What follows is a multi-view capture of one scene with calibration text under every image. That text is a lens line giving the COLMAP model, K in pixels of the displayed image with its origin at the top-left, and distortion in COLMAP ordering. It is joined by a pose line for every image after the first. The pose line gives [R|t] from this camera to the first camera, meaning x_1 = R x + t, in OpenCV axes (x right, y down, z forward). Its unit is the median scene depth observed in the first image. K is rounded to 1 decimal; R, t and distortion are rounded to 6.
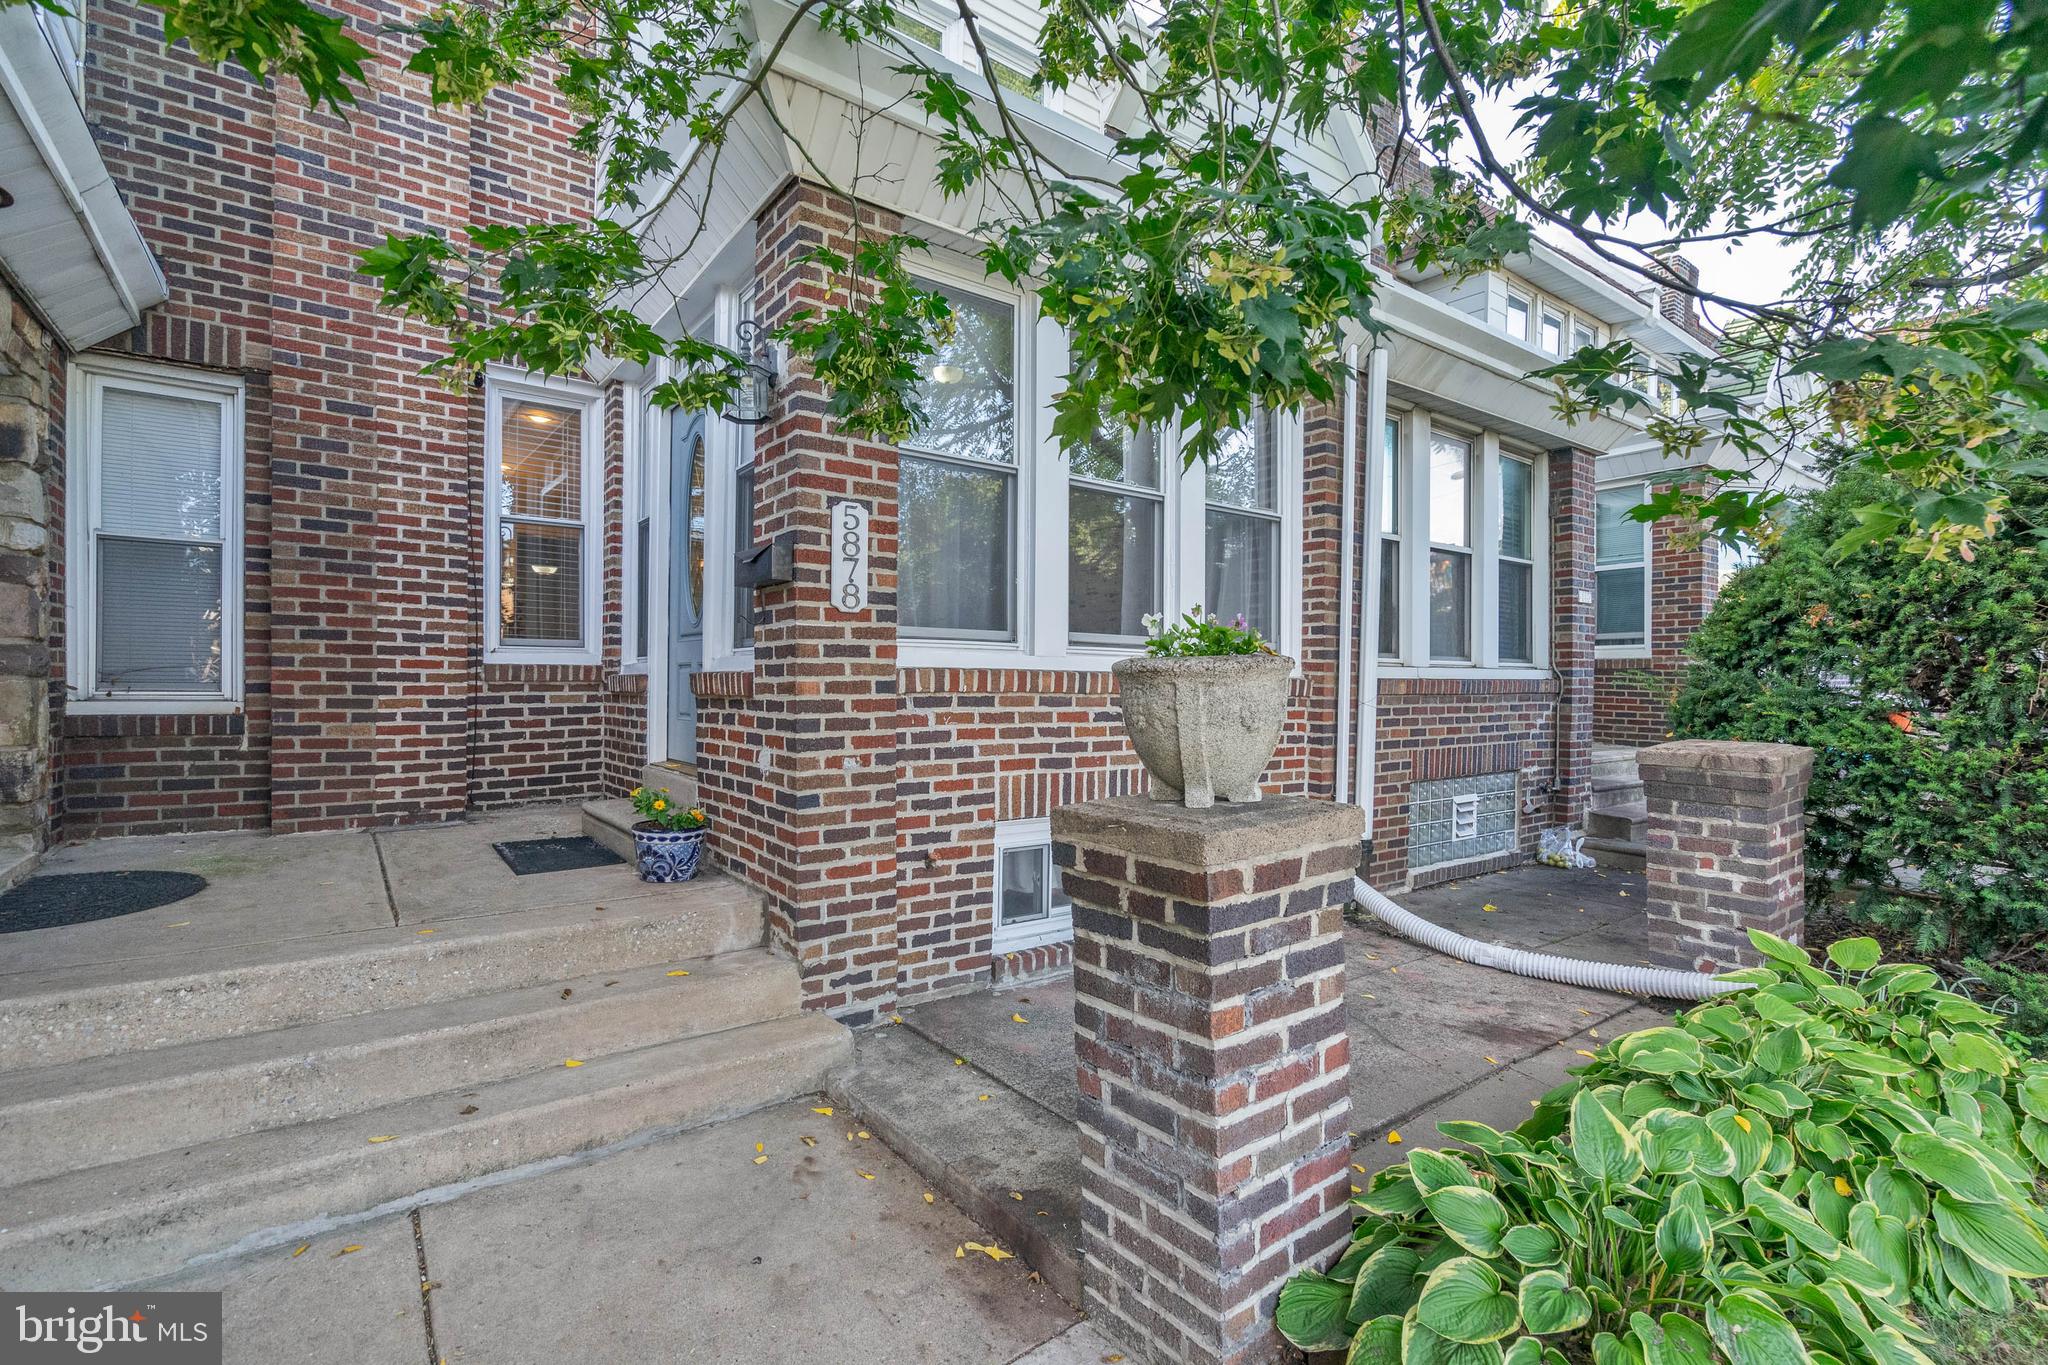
lens RADIAL K [[936.3, 0, 1025.9], [0, 936.3, 677.8], [0, 0, 1]] dist [-0.002078, -0.000186]
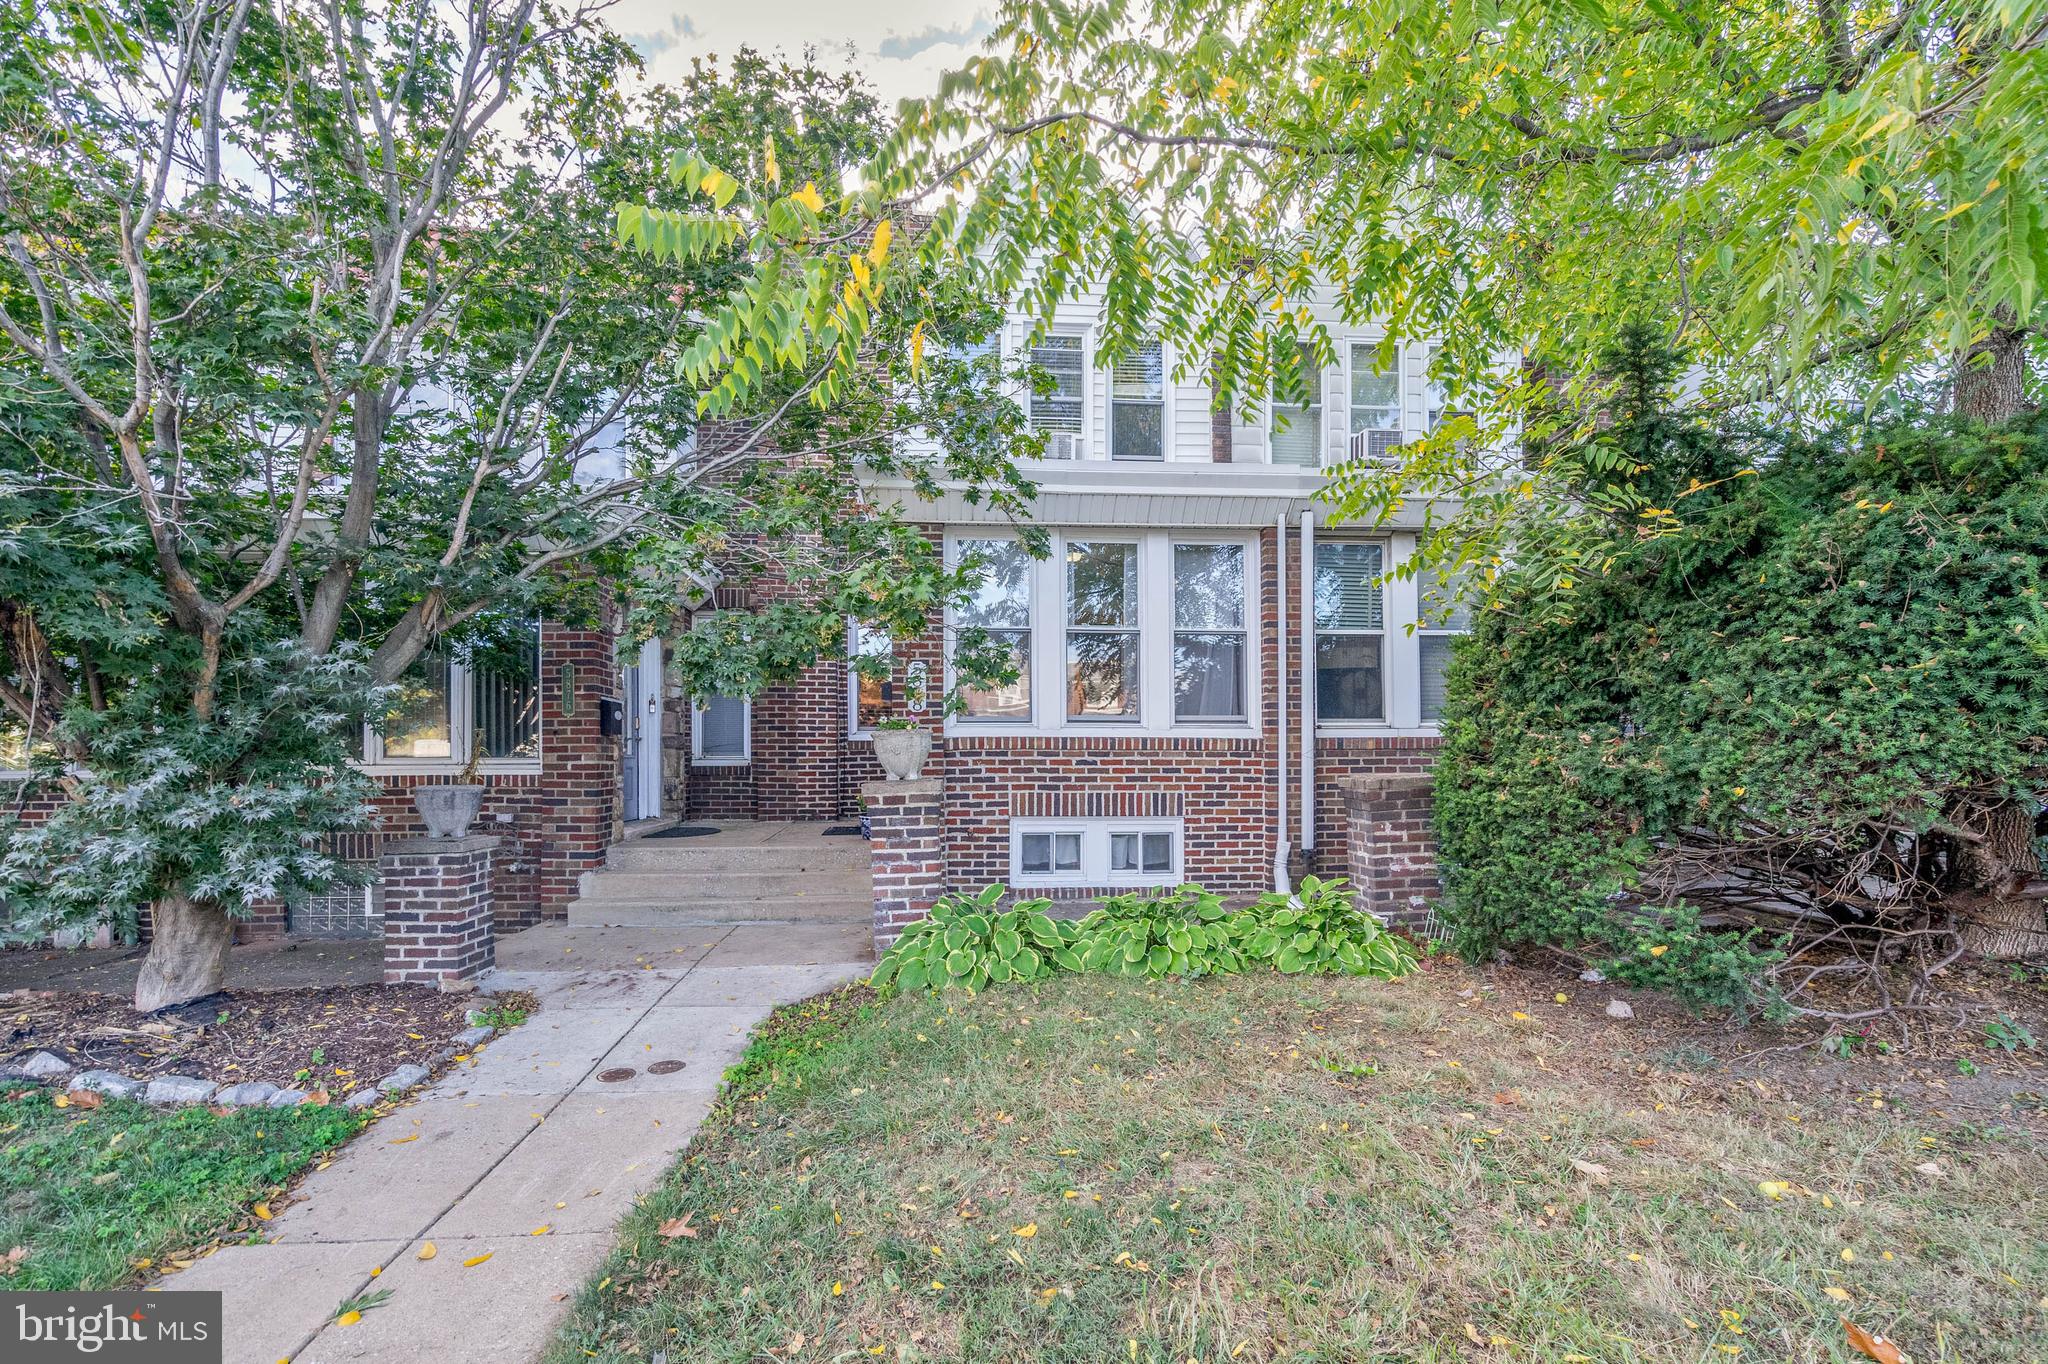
lens RADIAL K [[972.3, 0, 1020.4], [0, 972.3, 748.1], [0, 0, 1]] dist [-0.000574, -0.000050]
pose [[0.845908, -0.017098, -0.533055, 1.084562], [0.013618, 0.999853, -0.010461, 0.035969], [0.533155, 0.001590, 0.846016, -0.695583]]
